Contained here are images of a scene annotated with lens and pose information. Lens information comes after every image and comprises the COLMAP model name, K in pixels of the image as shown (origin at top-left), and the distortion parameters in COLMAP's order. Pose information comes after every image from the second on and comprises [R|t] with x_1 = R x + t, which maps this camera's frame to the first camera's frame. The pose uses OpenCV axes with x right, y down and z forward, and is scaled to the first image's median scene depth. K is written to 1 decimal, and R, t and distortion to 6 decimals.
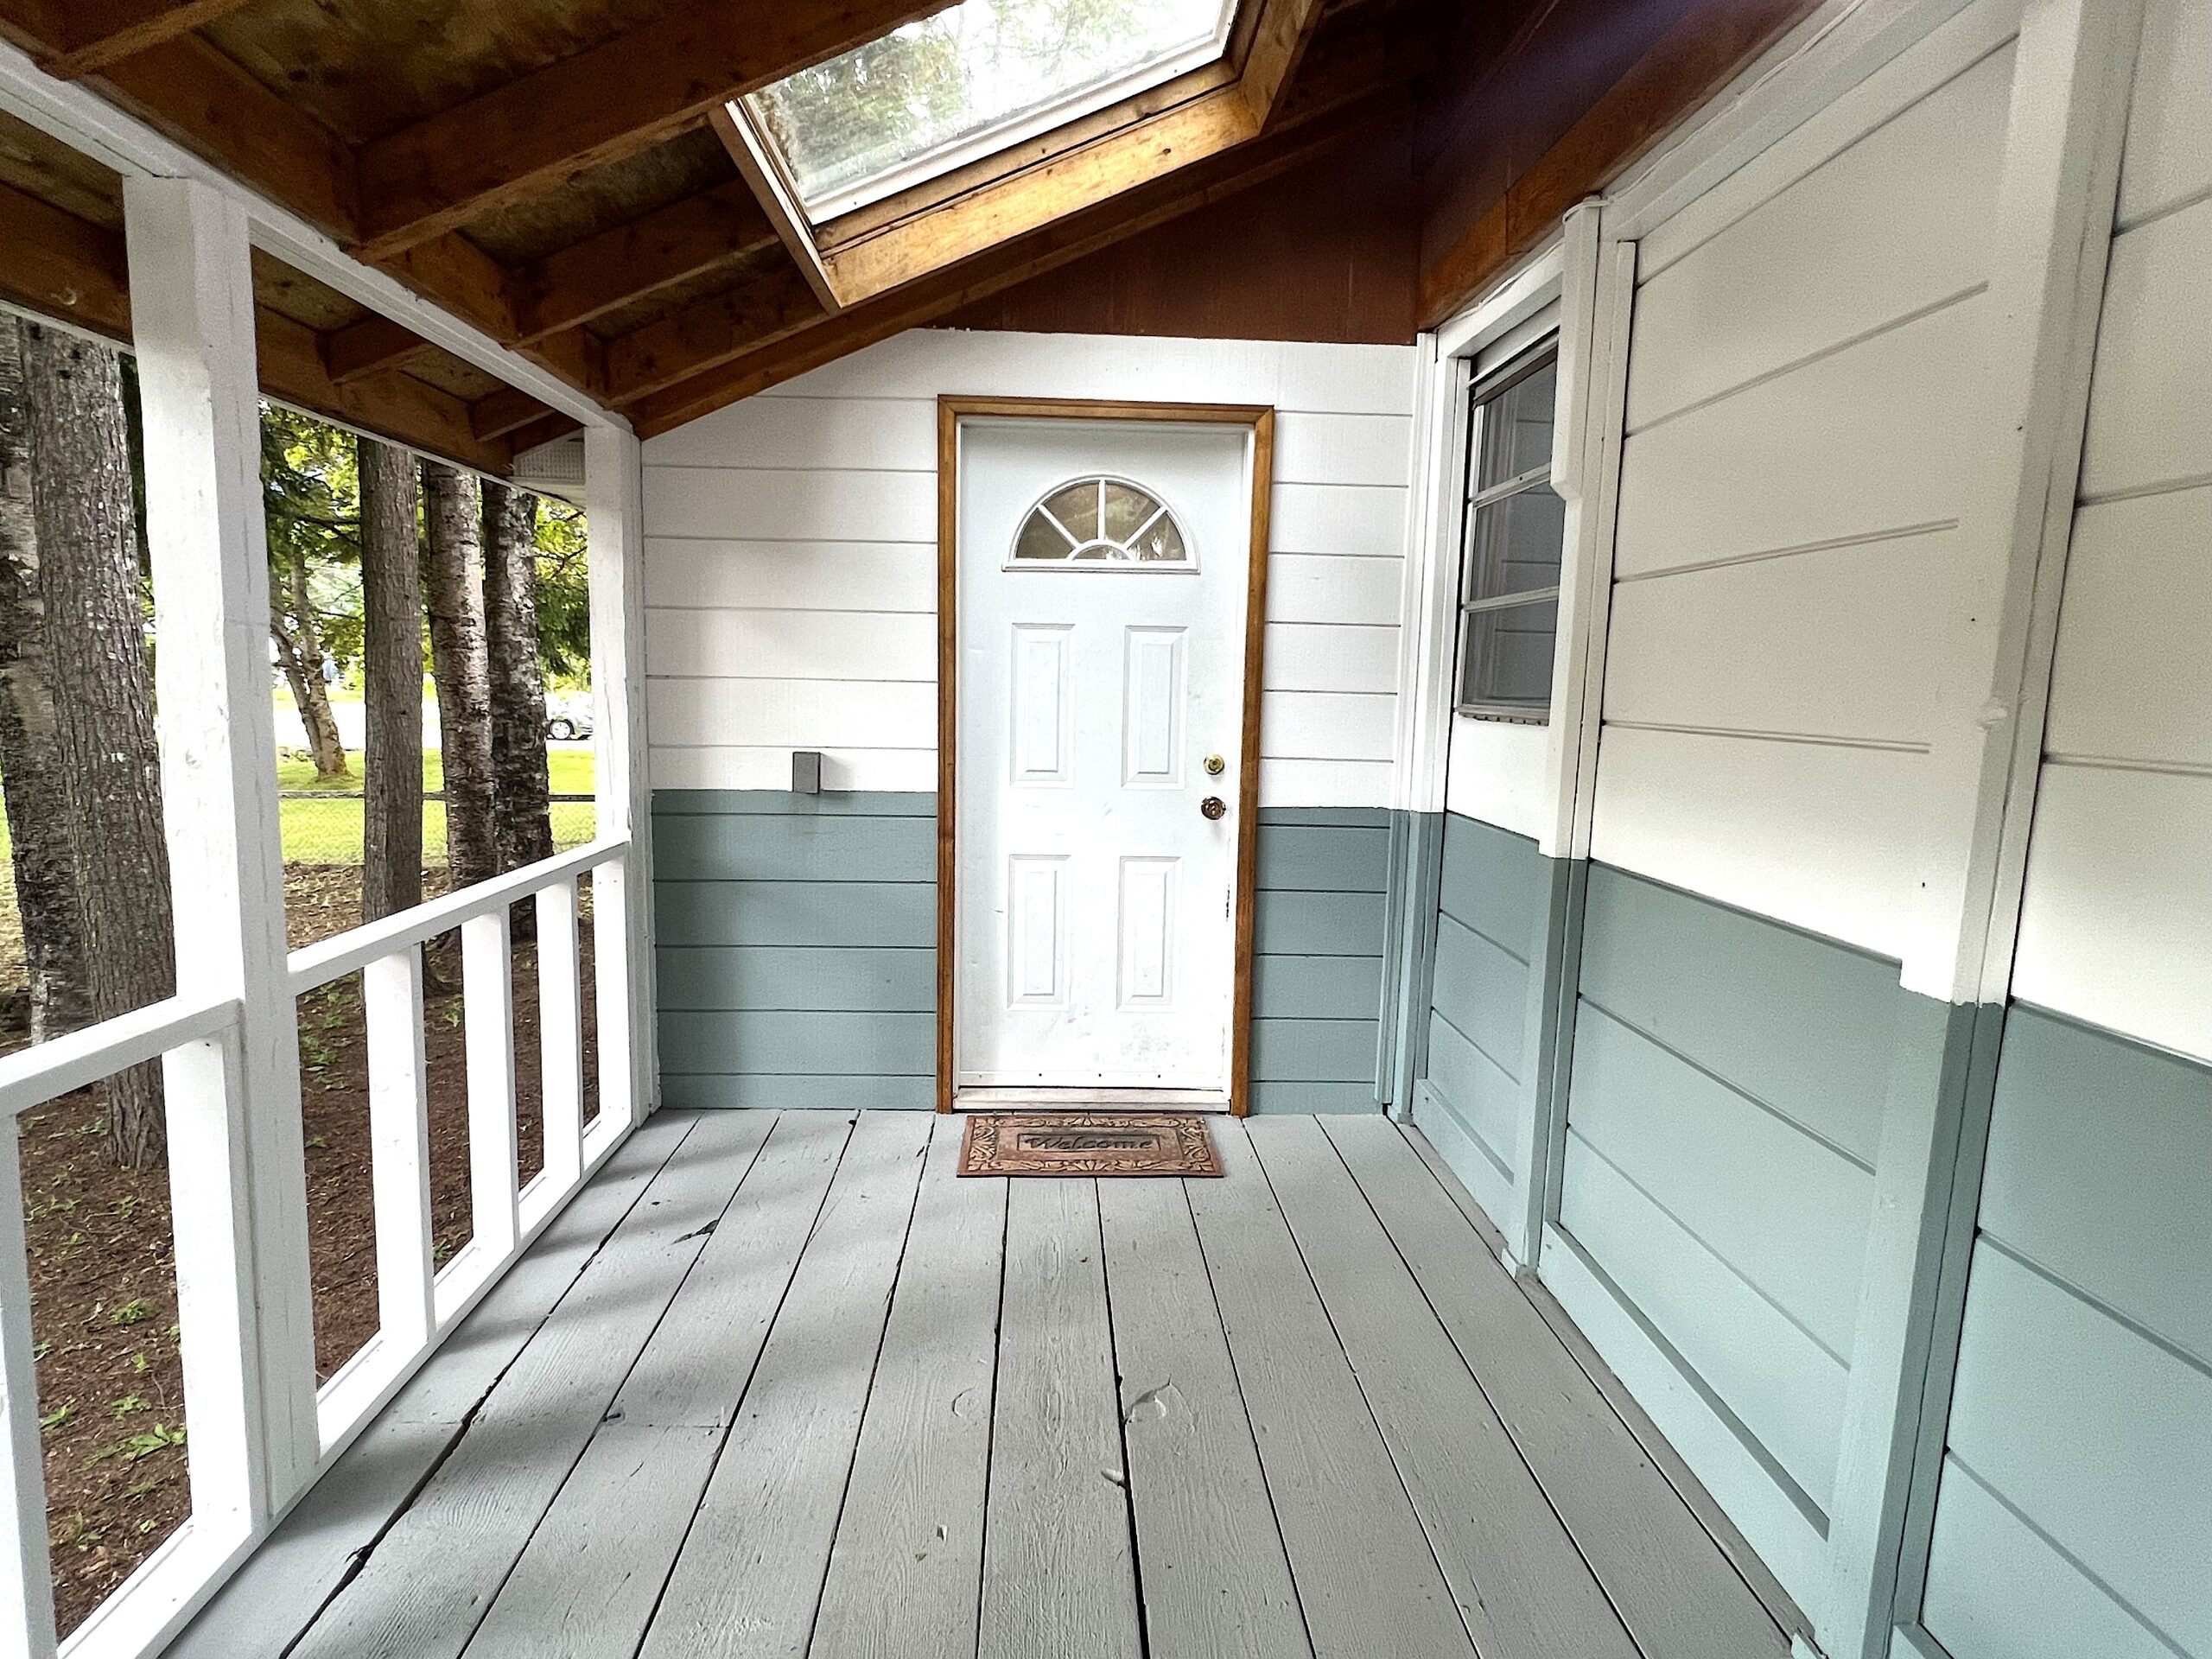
lens RADIAL K [[1199.9, 0, 1102.0], [0, 1199.9, 829.0], [0, 0, 1]] dist [0.003198, -0.001823]
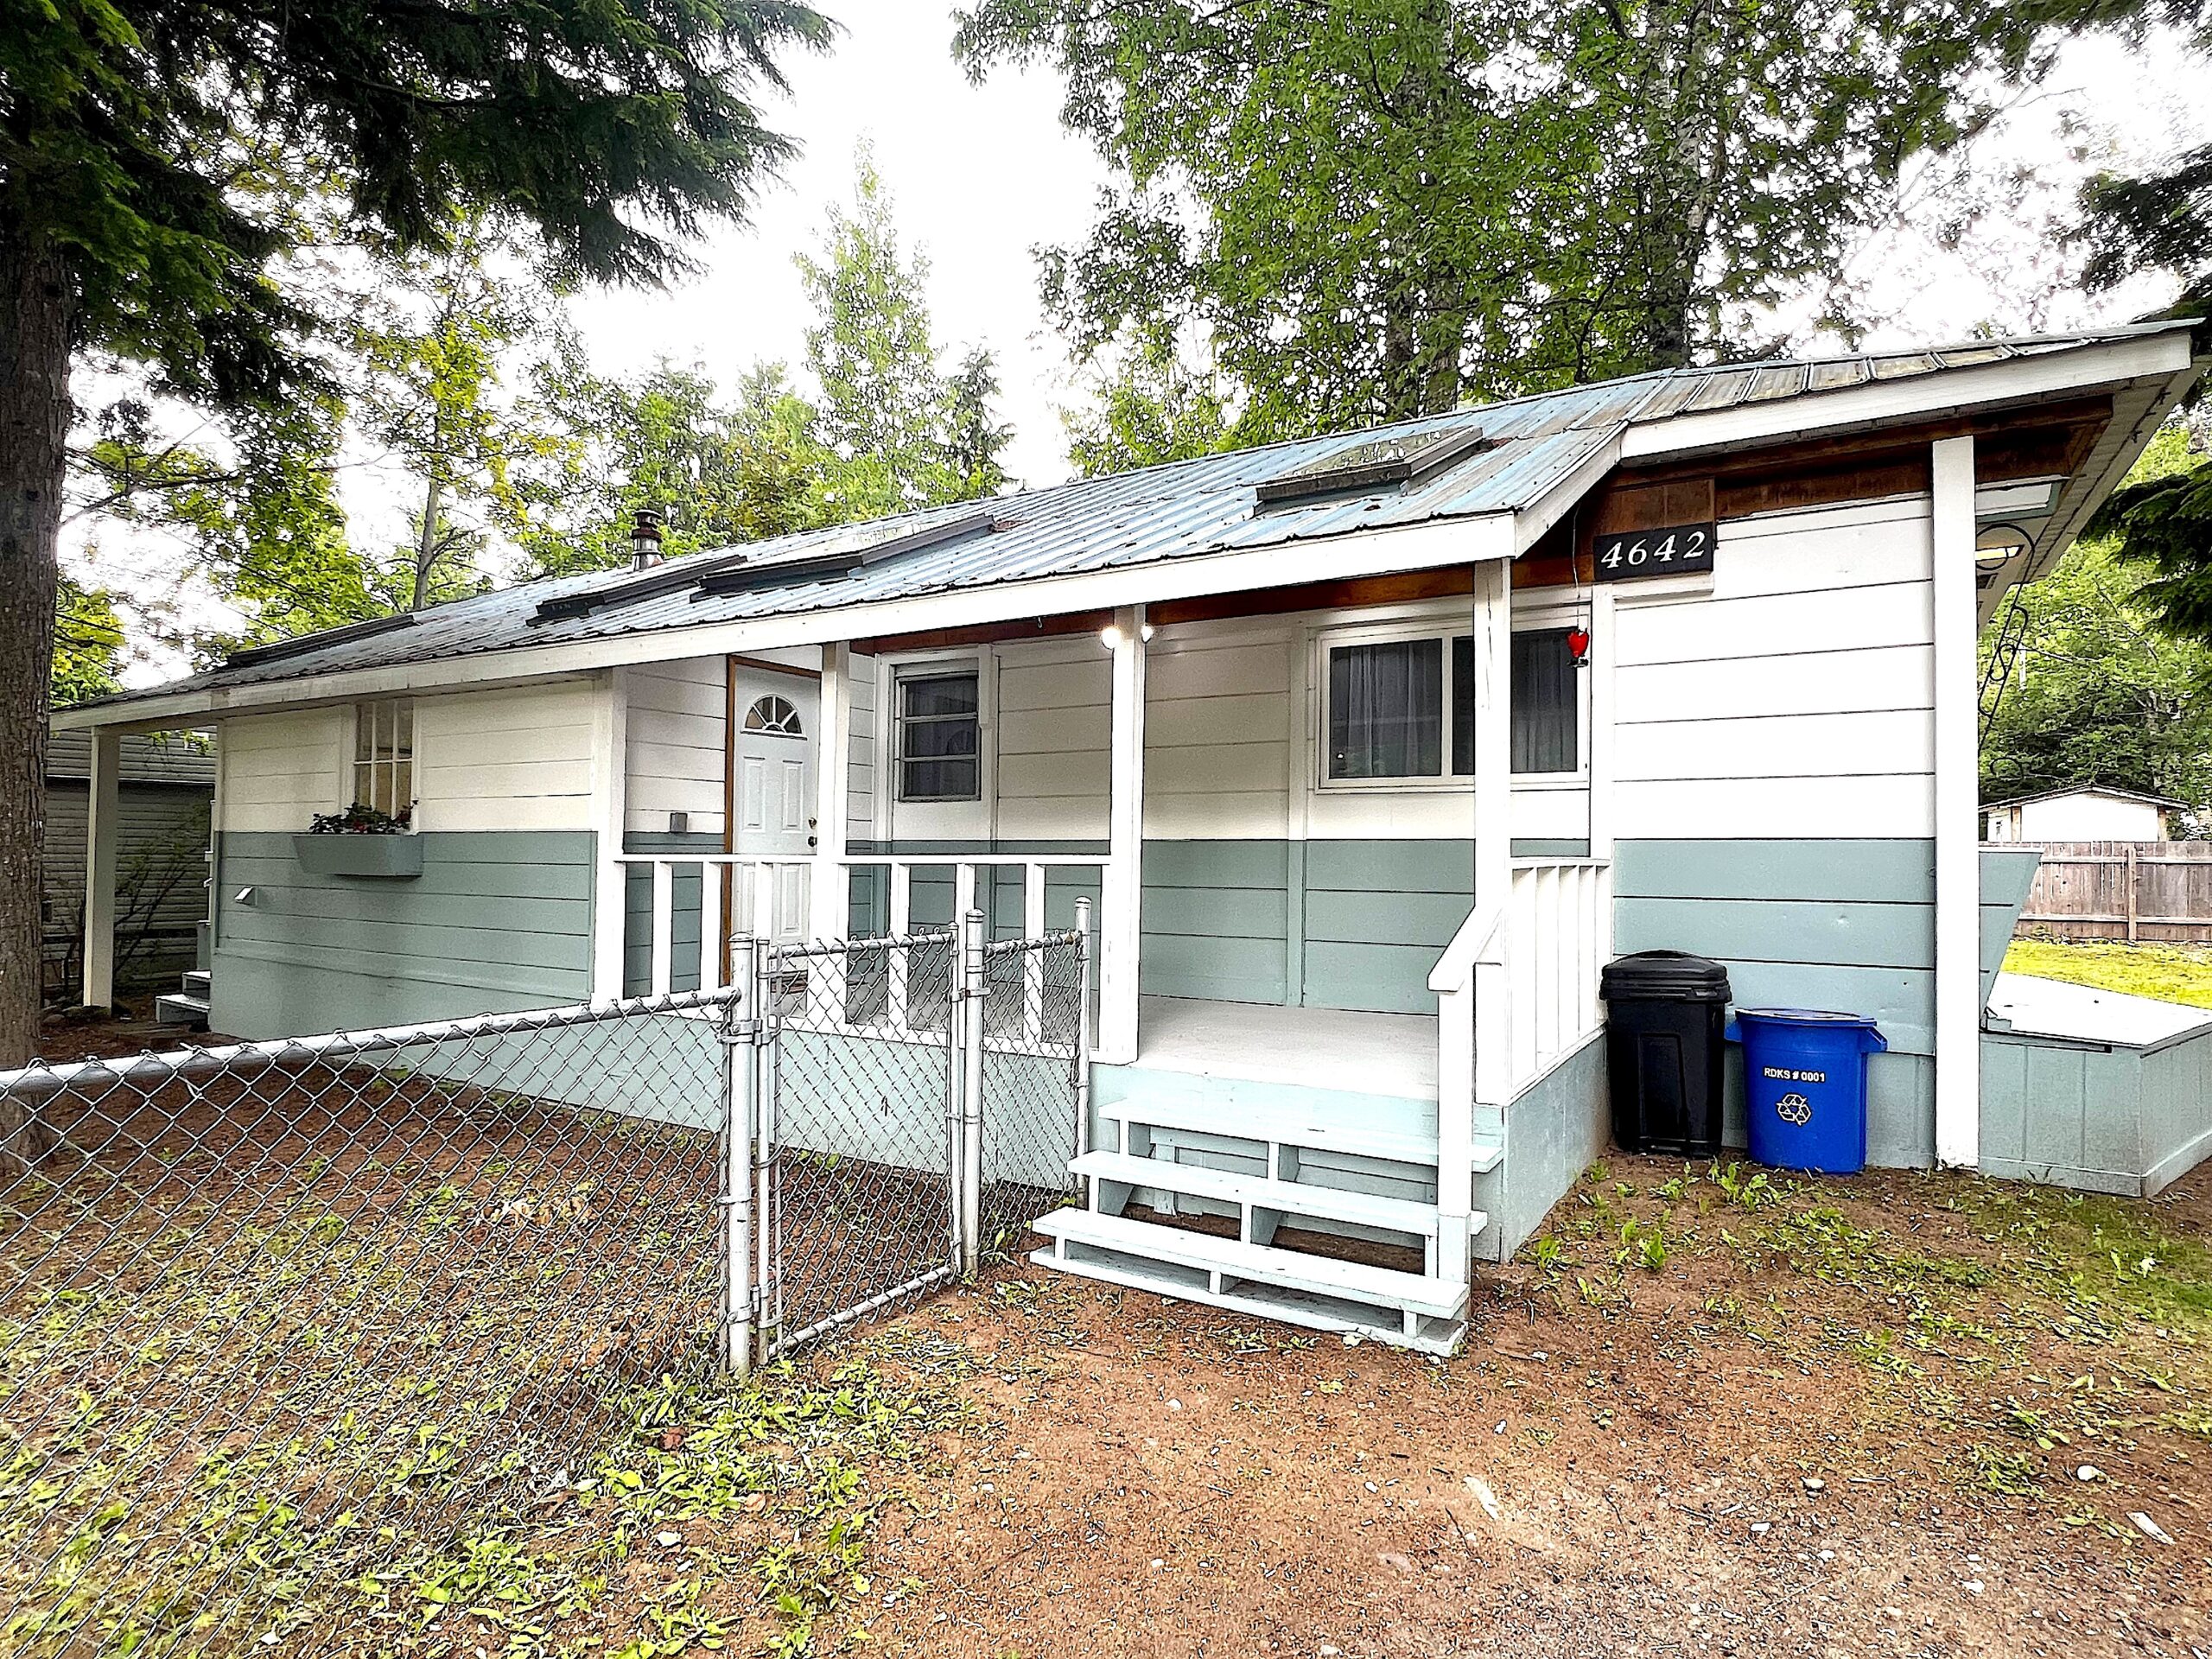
lens RADIAL K [[1199.9, 0, 1108.7], [0, 1199.9, 837.0], [0, 0, 1]] dist [0.003198, -0.001823]
pose [[0.552283, -0.004155, 0.833646, -1.587952], [0.108370, 0.991860, -0.066851, 0.199108], [-0.826583, 0.127263, 0.548238, -0.761240]]
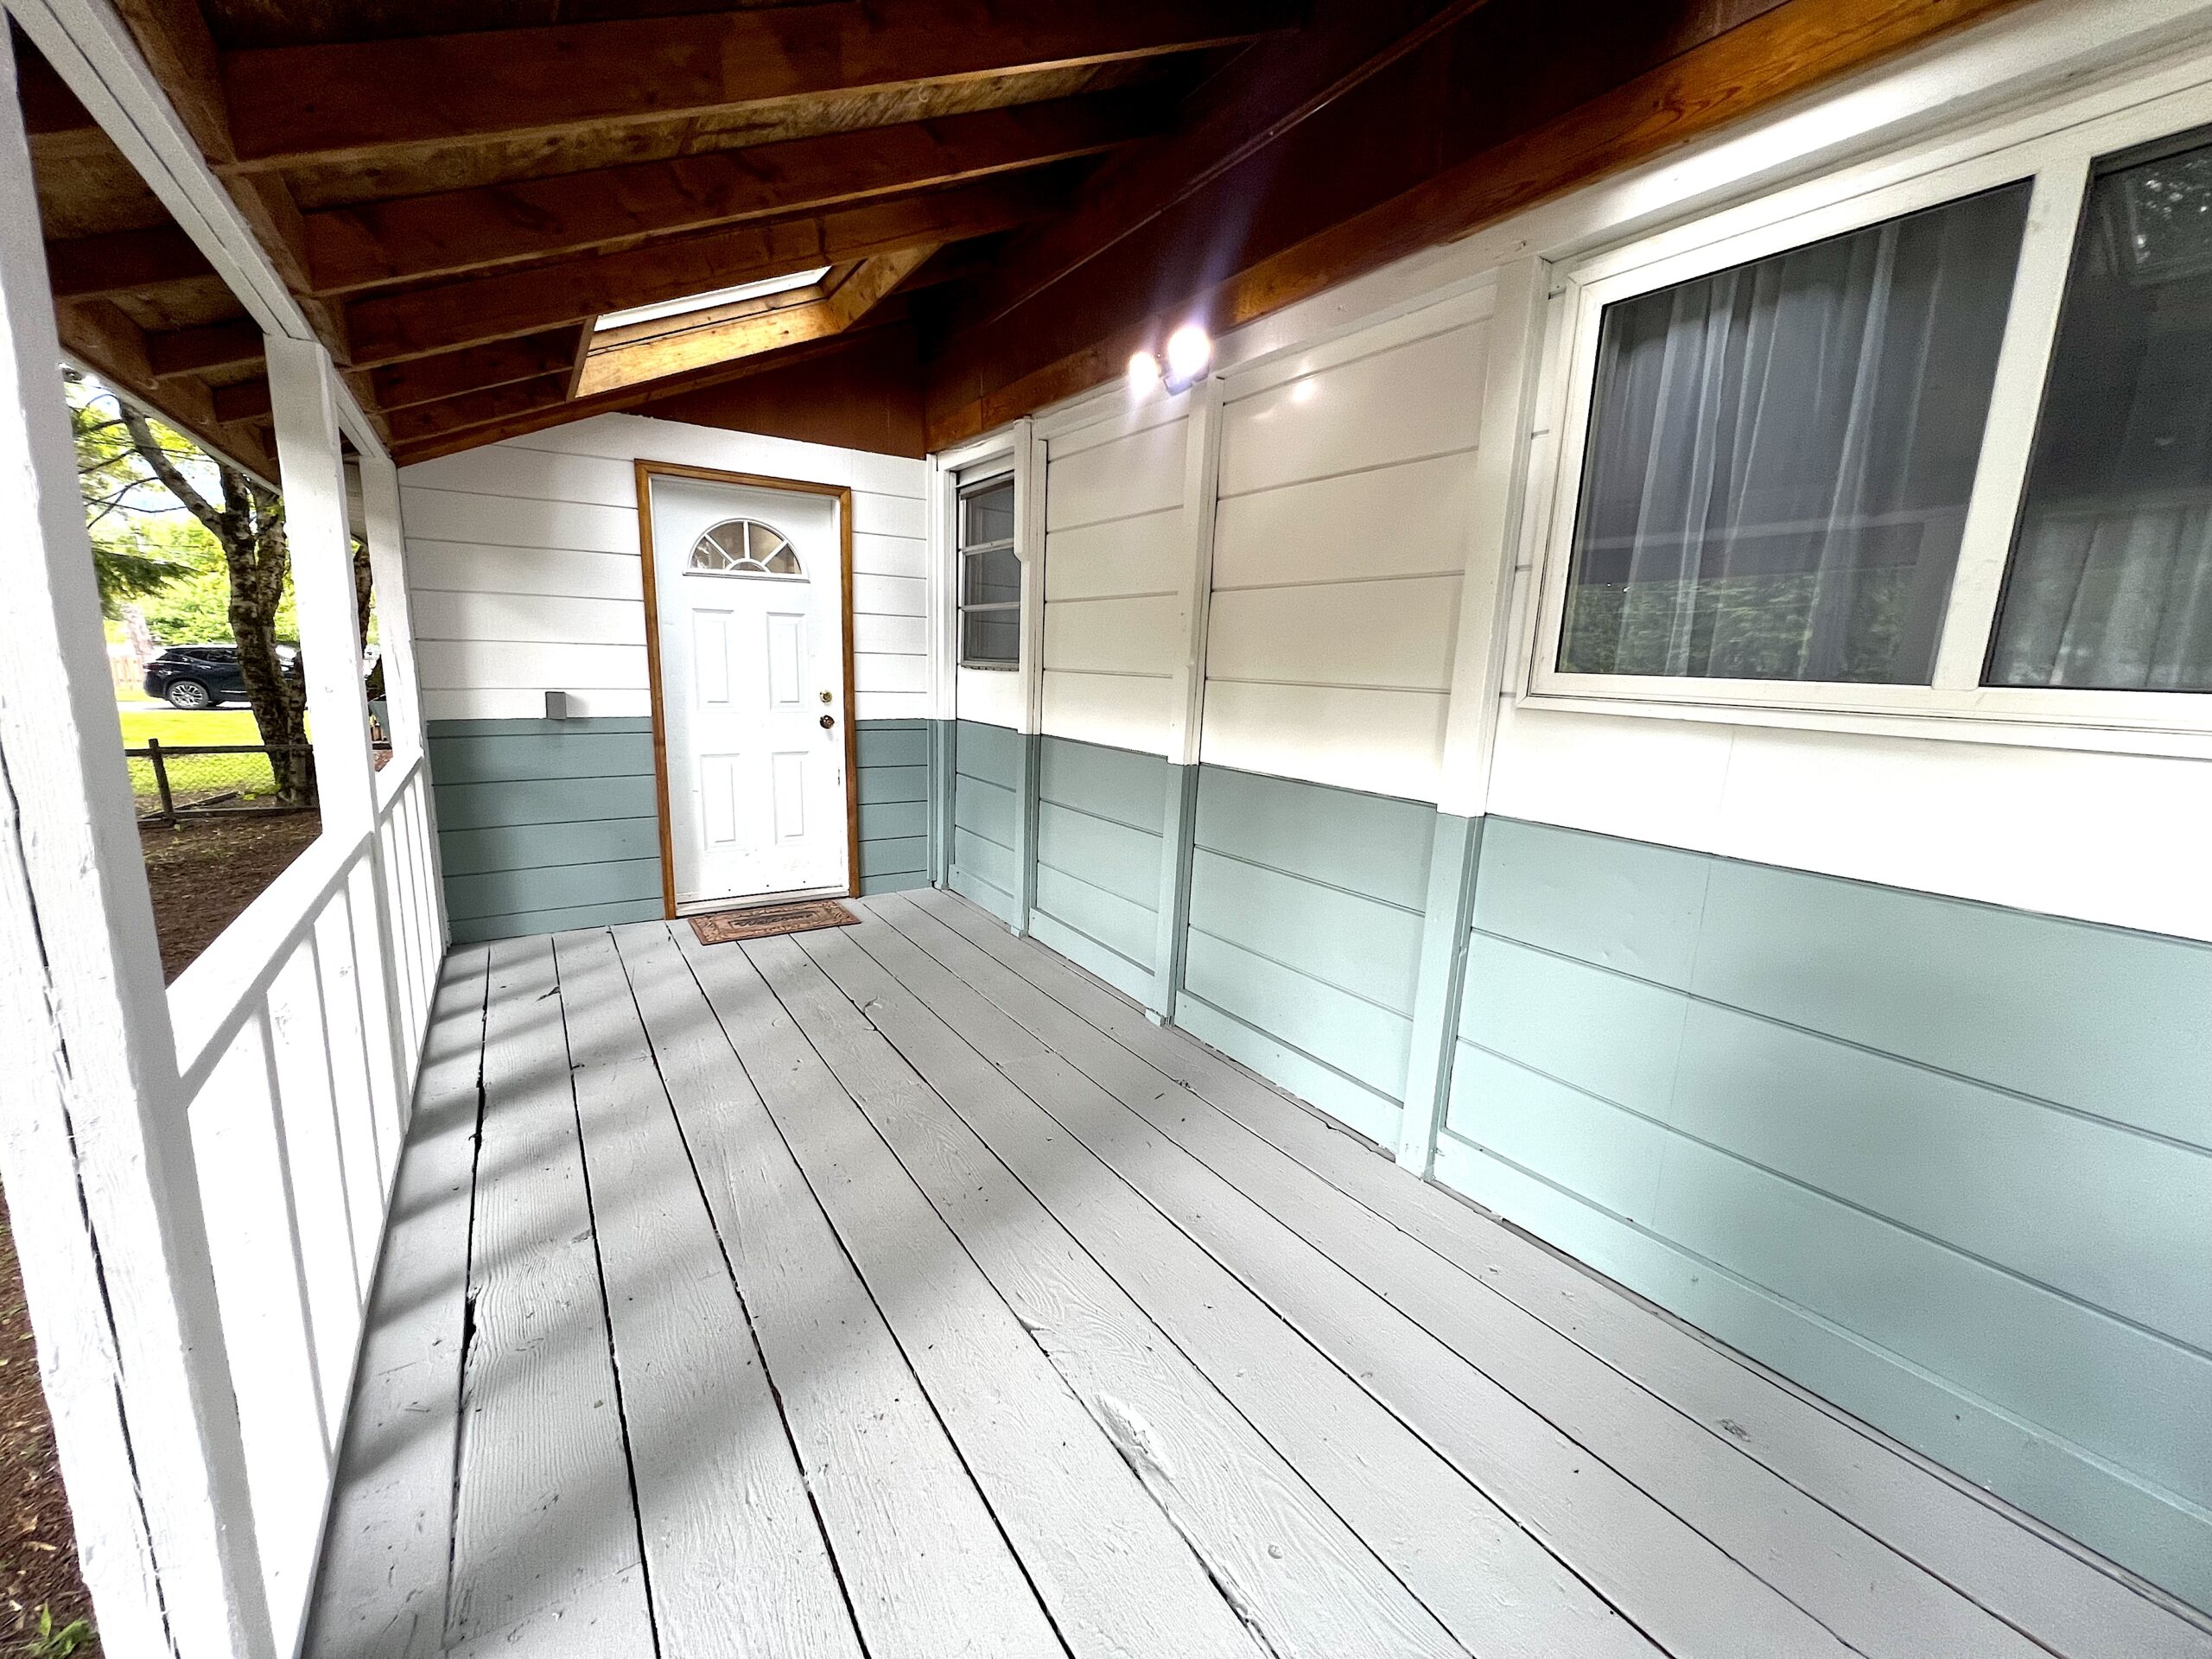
lens RADIAL K [[889.1, 0, 1109.0], [0, 889.1, 825.4], [0, 0, 1]] dist [-0.002259, 0.001488]
pose [[0.855697, -0.091187, 0.509380, -0.236238], [0.051556, 0.994477, 0.091418, 0.036662], [-0.514902, -0.051964, 0.855672, -0.320130]]
